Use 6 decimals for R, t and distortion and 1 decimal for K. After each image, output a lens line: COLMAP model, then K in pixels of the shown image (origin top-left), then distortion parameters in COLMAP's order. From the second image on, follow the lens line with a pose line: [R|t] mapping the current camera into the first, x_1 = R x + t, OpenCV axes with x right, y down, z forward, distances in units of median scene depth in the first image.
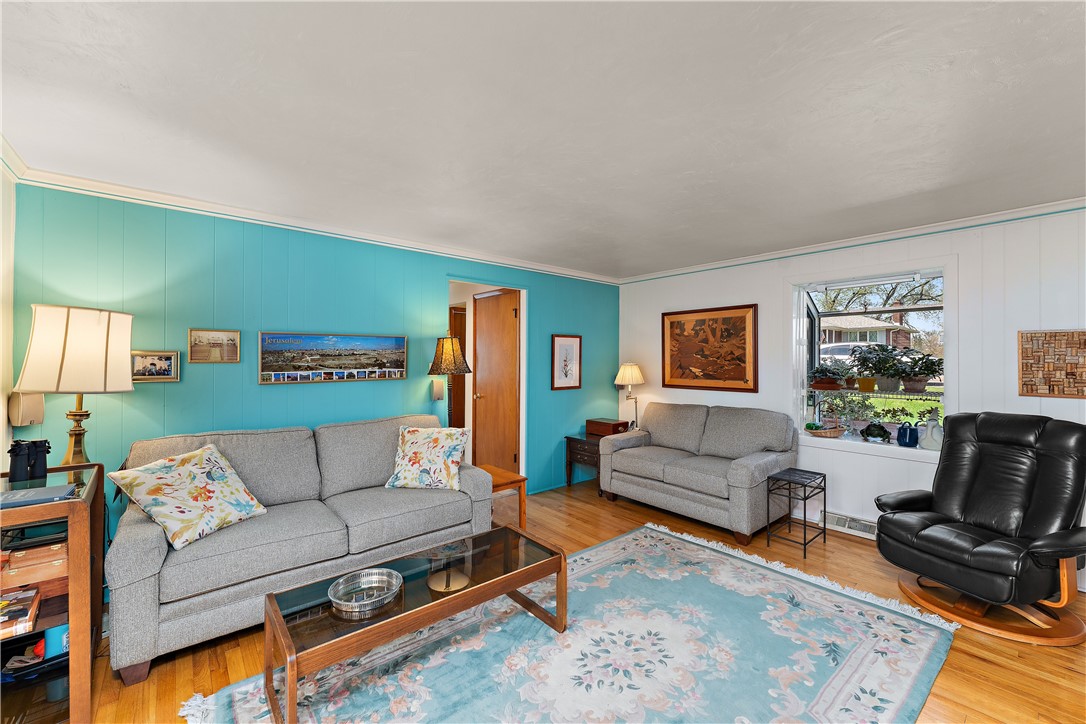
lens RADIAL K [[431.5, 0, 543.0], [0, 431.5, 362.0], [0, 0, 1]] dist [0.000430, -0.000012]
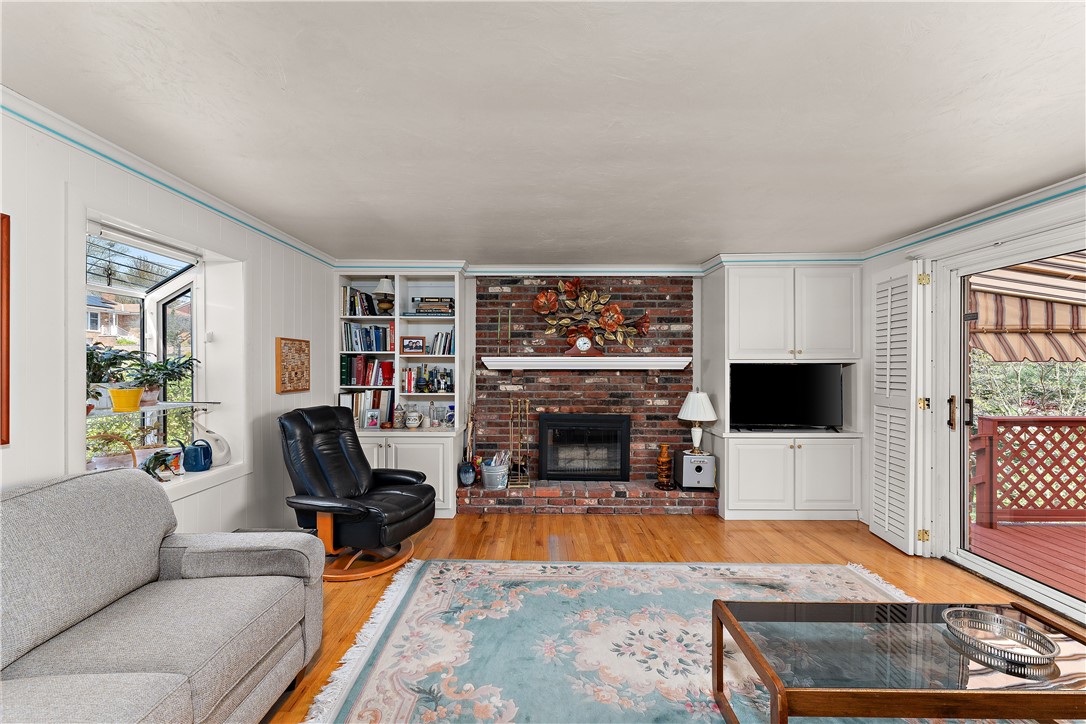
lens RADIAL K [[431.5, 0, 543.0], [0, 431.5, 362.0], [0, 0, 1]] dist [0.000430, -0.000012]
pose [[-0.759762, 0.002811, 0.650196, -0.229983], [-0.001764, 0.999978, -0.006386, 0.001363], [-0.650199, -0.005999, -0.759740, 1.787846]]
